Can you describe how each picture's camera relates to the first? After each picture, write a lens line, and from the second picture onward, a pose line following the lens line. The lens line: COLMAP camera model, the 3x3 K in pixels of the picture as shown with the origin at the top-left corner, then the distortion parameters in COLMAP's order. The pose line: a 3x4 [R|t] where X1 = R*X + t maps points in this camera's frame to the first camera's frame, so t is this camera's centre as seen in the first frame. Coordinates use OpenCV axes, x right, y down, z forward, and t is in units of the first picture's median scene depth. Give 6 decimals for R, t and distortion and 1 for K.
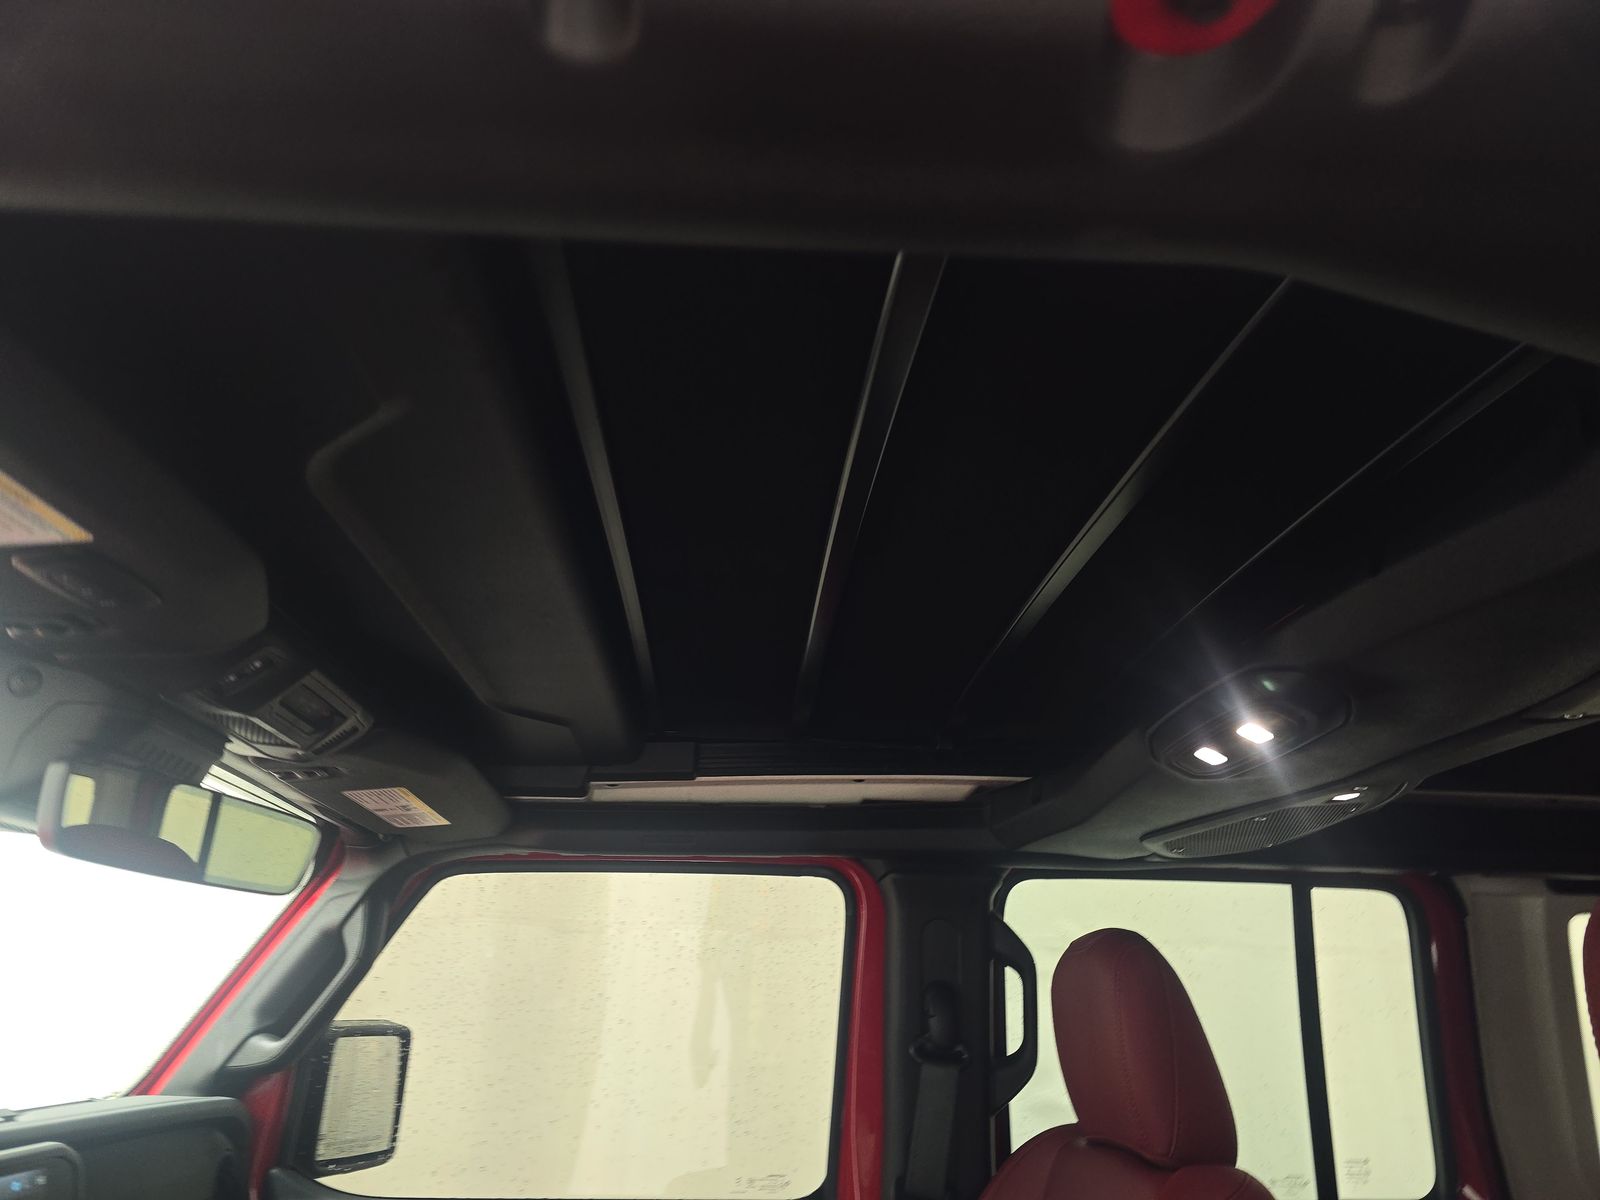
lens RADIAL K [[1056.0, 0, 796.0], [0, 1056.0, 603.2], [0, 0, 1]] dist [0.040066, -0.043254]
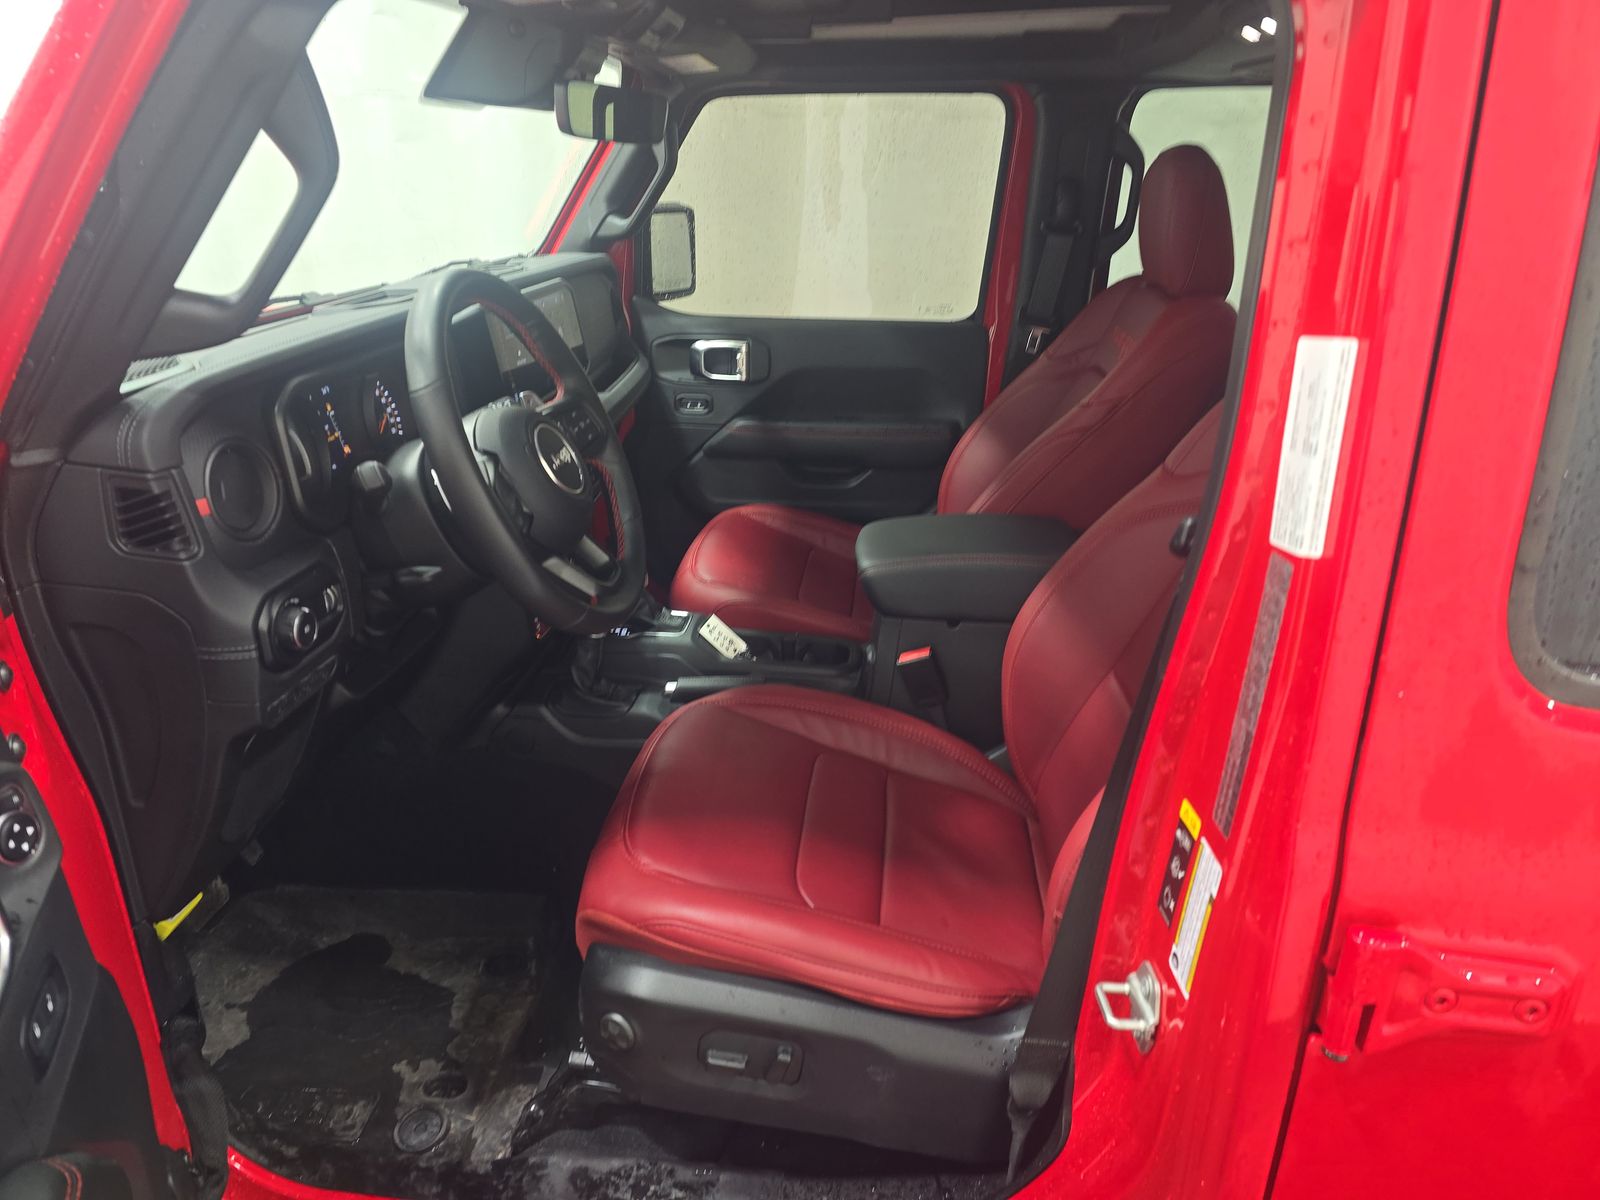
lens RADIAL K [[1056.0, 0, 803.2], [0, 1056.0, 600.6], [0, 0, 1]] dist [0.040066, -0.043254]
pose [[0.987326, 0.053595, -0.149382, 0.028898], [0.062540, 0.733702, 0.676587, -0.194028], [0.145863, -0.677355, 0.721051, -0.416484]]
